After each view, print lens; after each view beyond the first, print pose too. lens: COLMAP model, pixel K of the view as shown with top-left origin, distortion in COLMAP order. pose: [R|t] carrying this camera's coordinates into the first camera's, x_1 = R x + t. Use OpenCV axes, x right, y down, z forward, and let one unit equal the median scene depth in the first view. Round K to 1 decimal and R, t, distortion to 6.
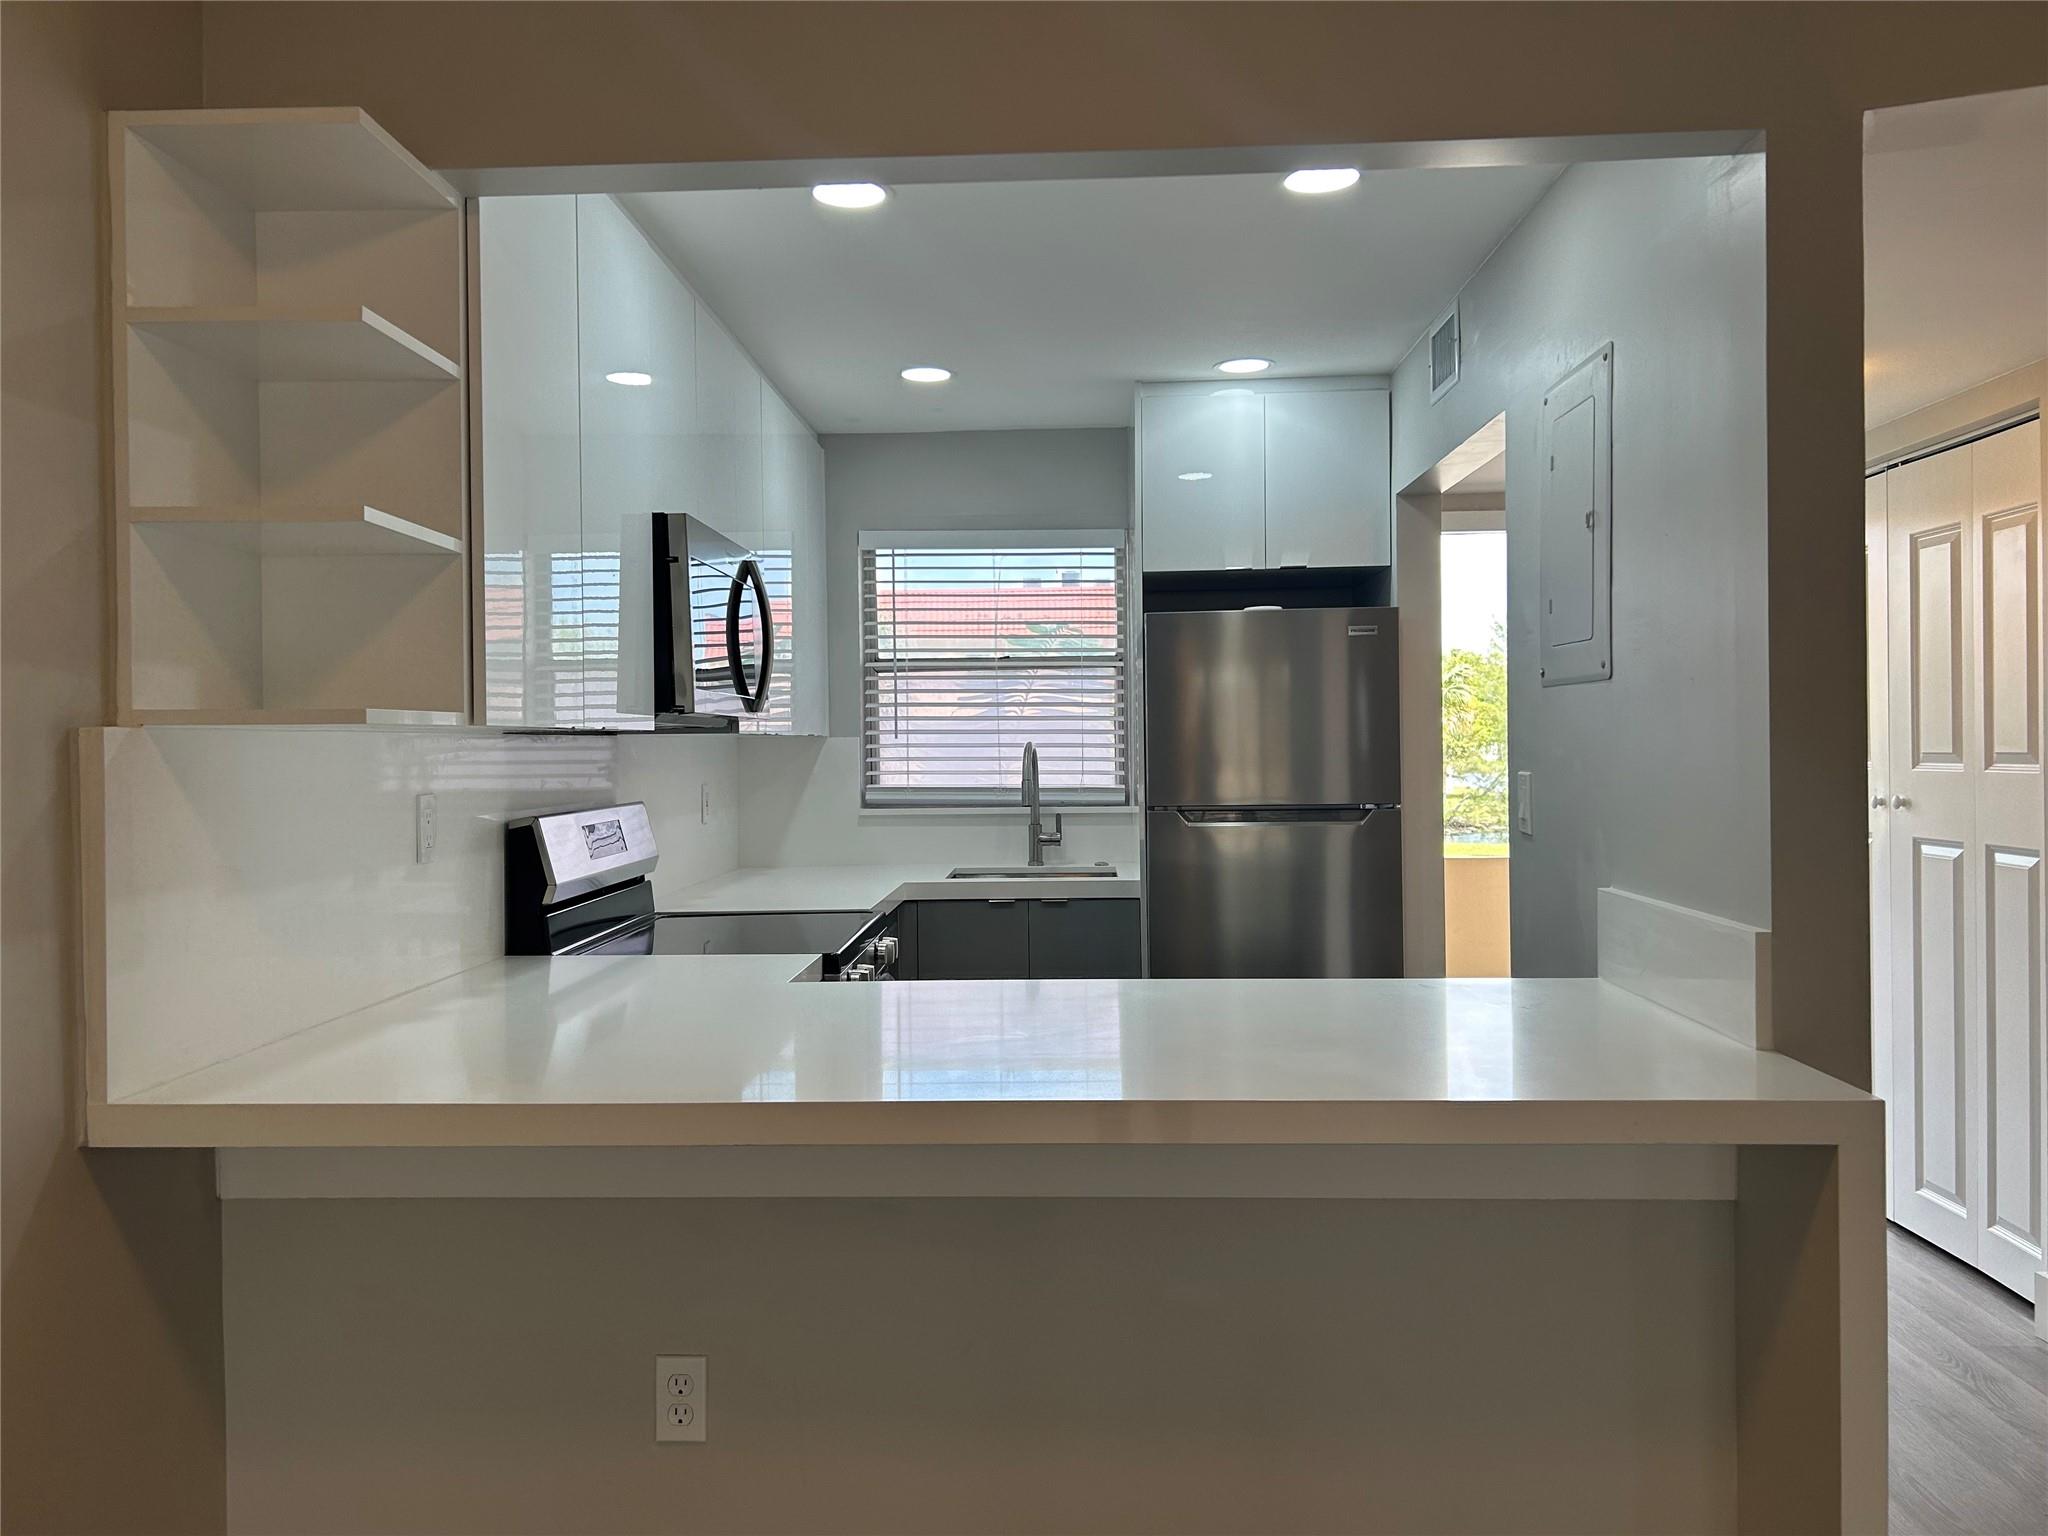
lens RADIAL K [[1568.0, 0, 1031.2], [0, 1568.0, 772.2], [0, 0, 1]] dist [0.070652, -0.084471]
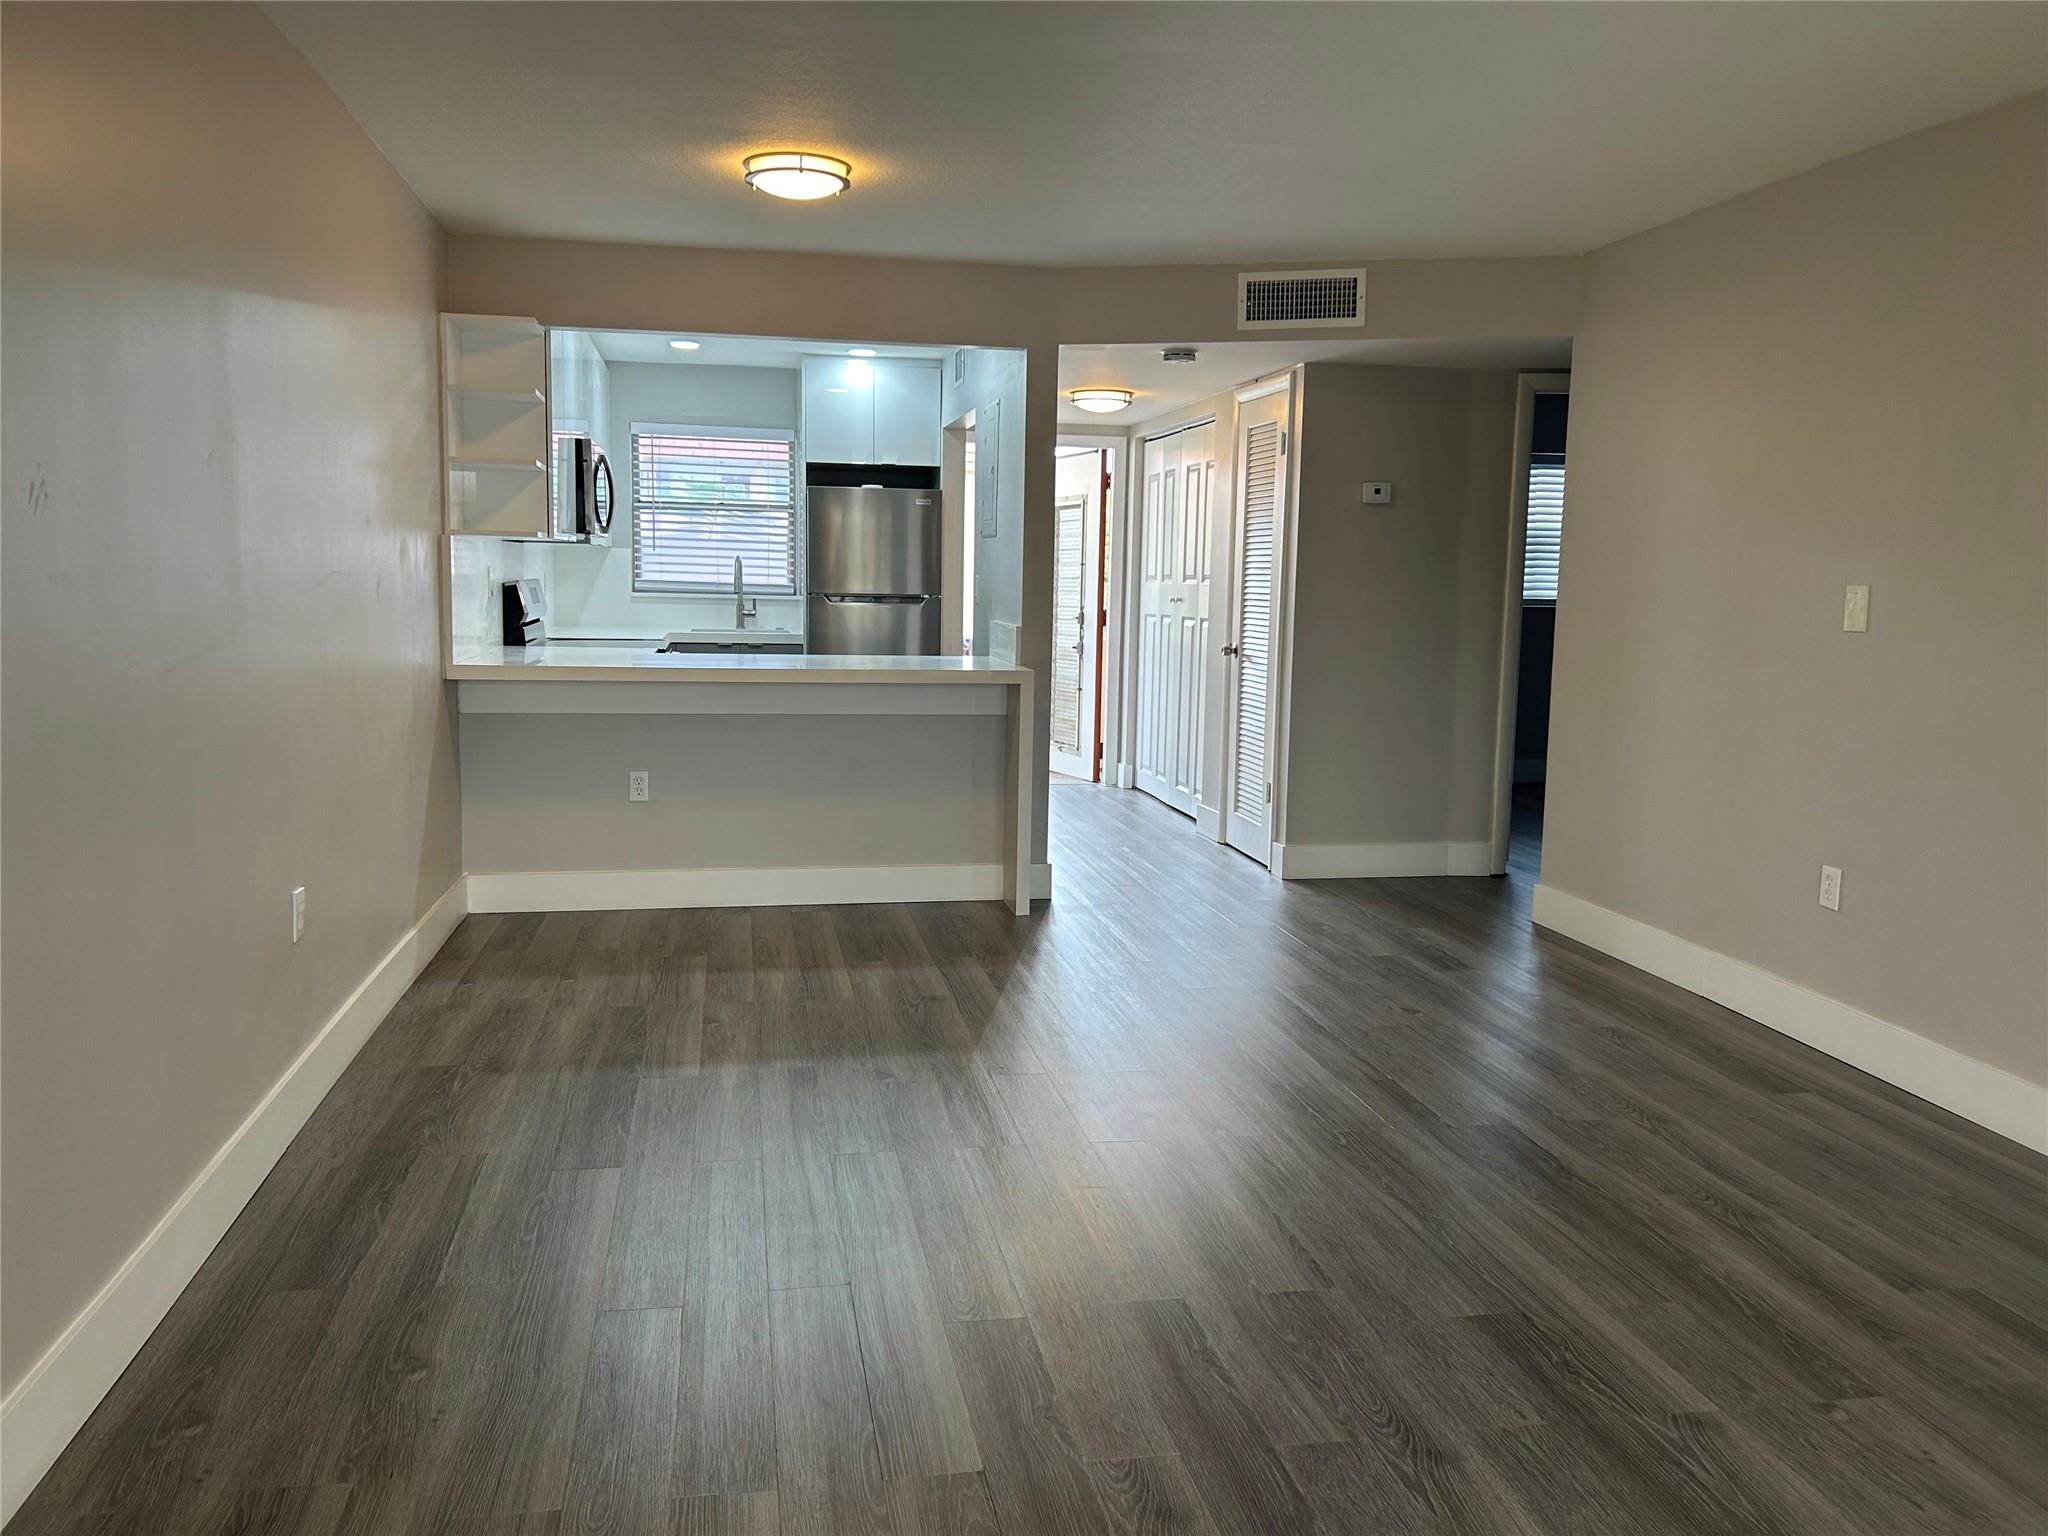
lens RADIAL K [[1568.0, 0, 1043.8], [0, 1568.0, 768.0], [0, 0, 1]] dist [0.070652, -0.084471]
pose [[0.973832, 0.004604, 0.227222, -0.063513], [-0.028922, 0.994176, 0.103813, 0.022557], [-0.225420, -0.107668, 0.968294, -0.742771]]
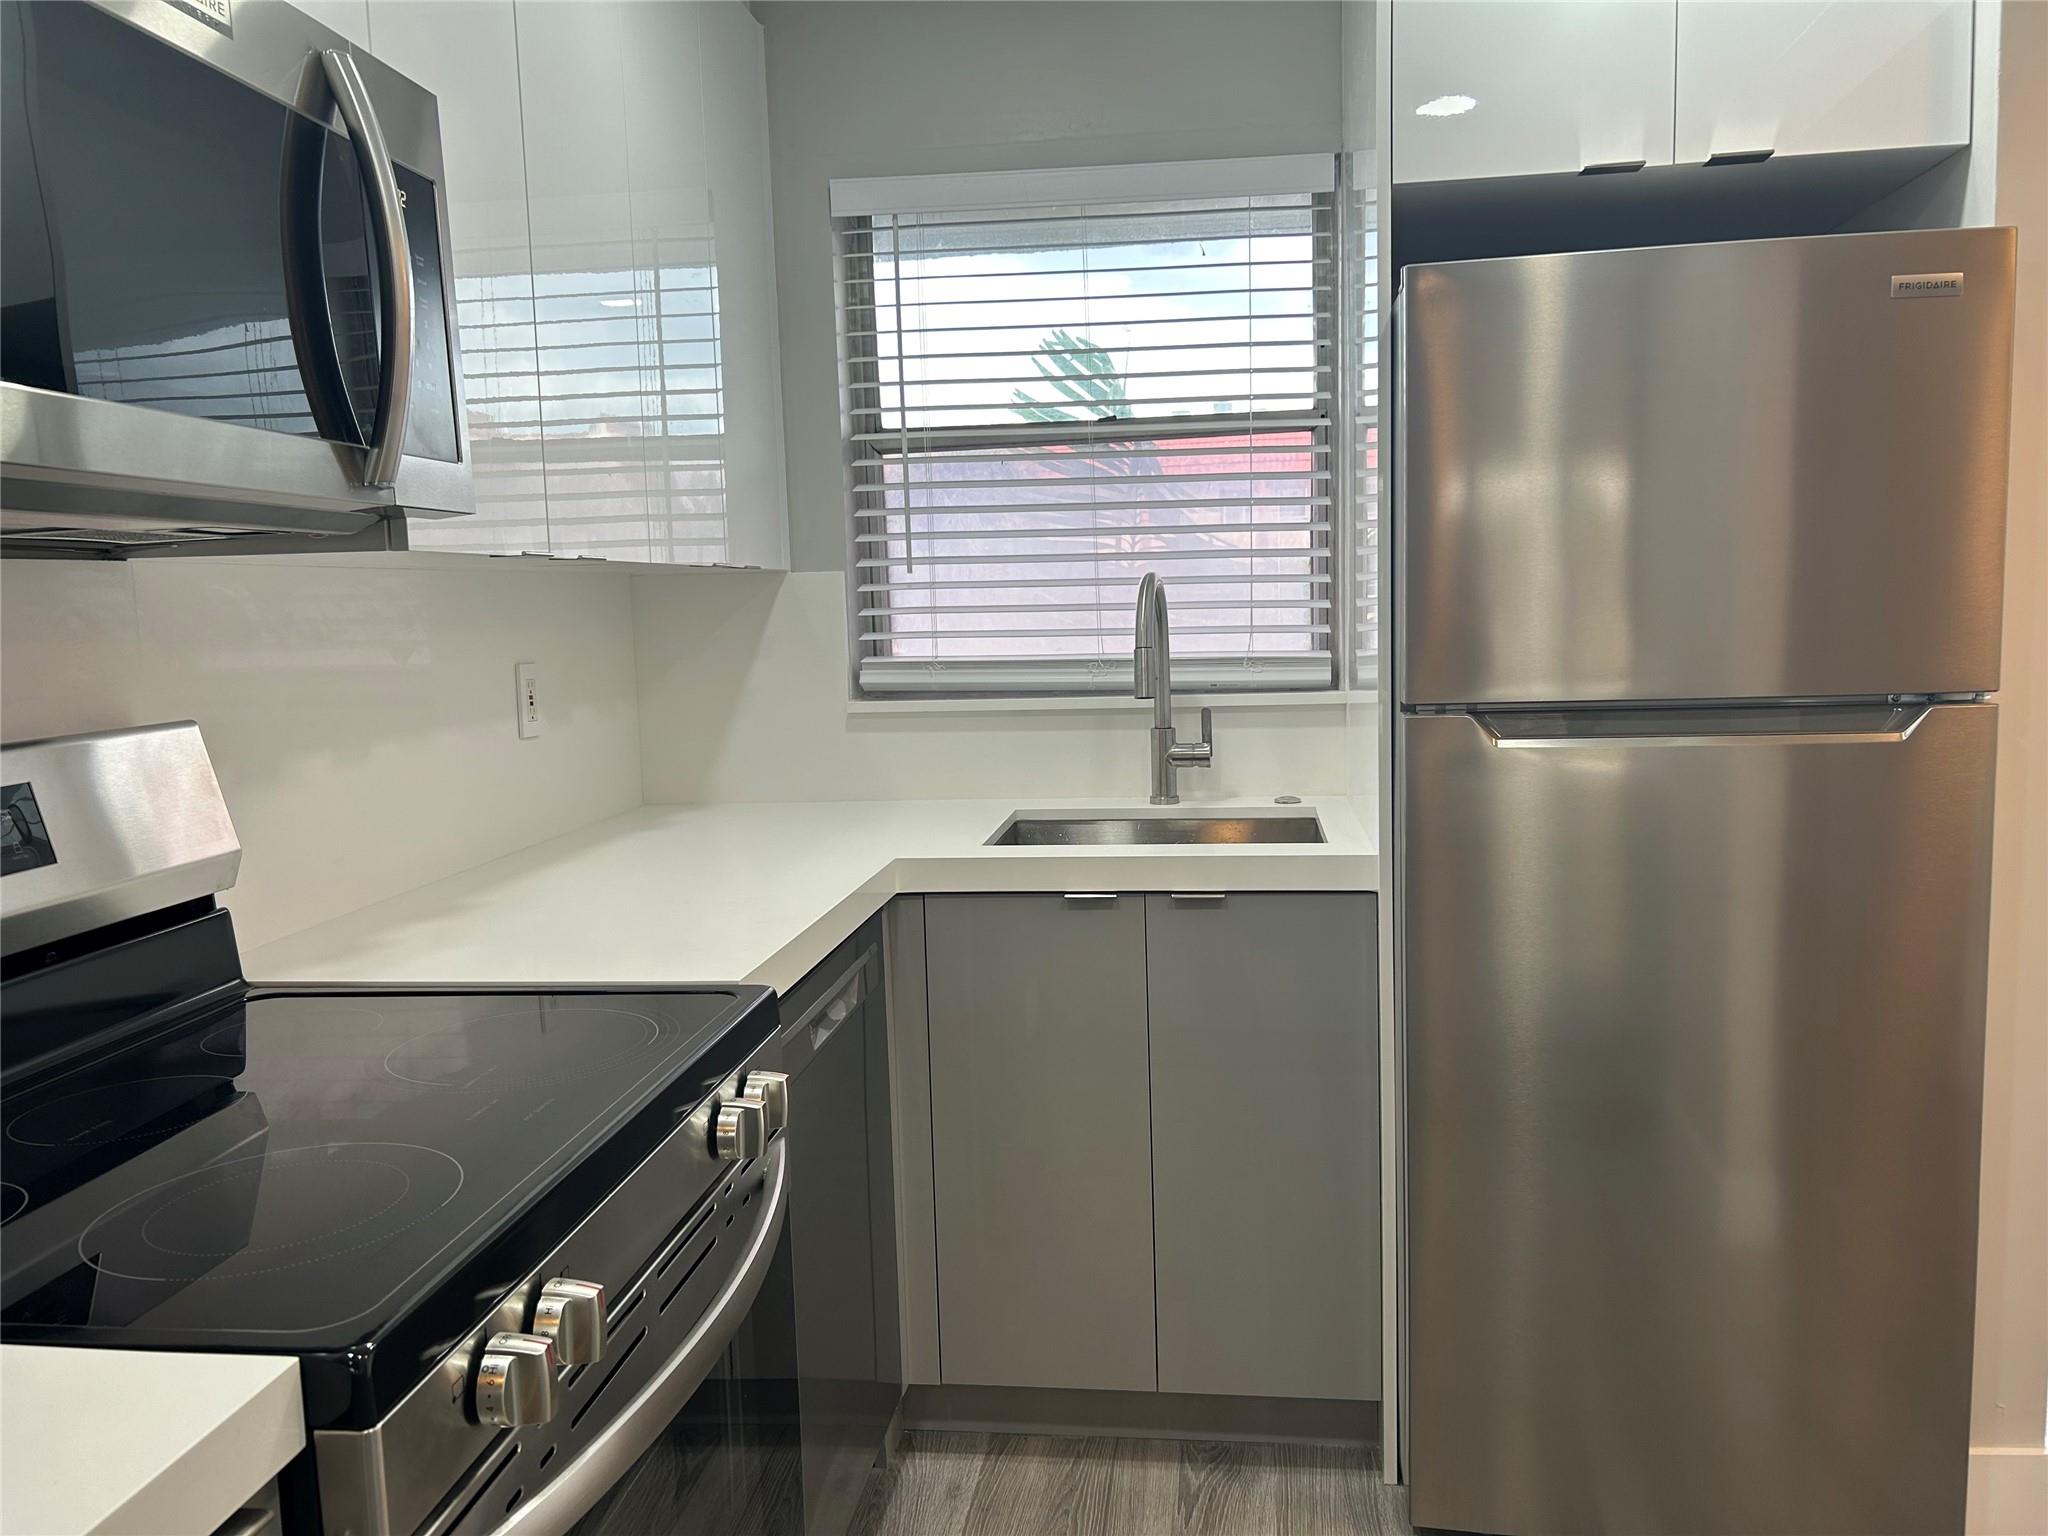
lens RADIAL K [[1568.0, 0, 1042.7], [0, 1568.0, 788.2], [0, 0, 1]] dist [0.070652, -0.084471]
pose [[0.996084, -0.006464, -0.088178, 0.008684], [0.015641, 0.994476, 0.103789, -0.002643], [0.087020, -0.104762, 0.990683, 0.455005]]
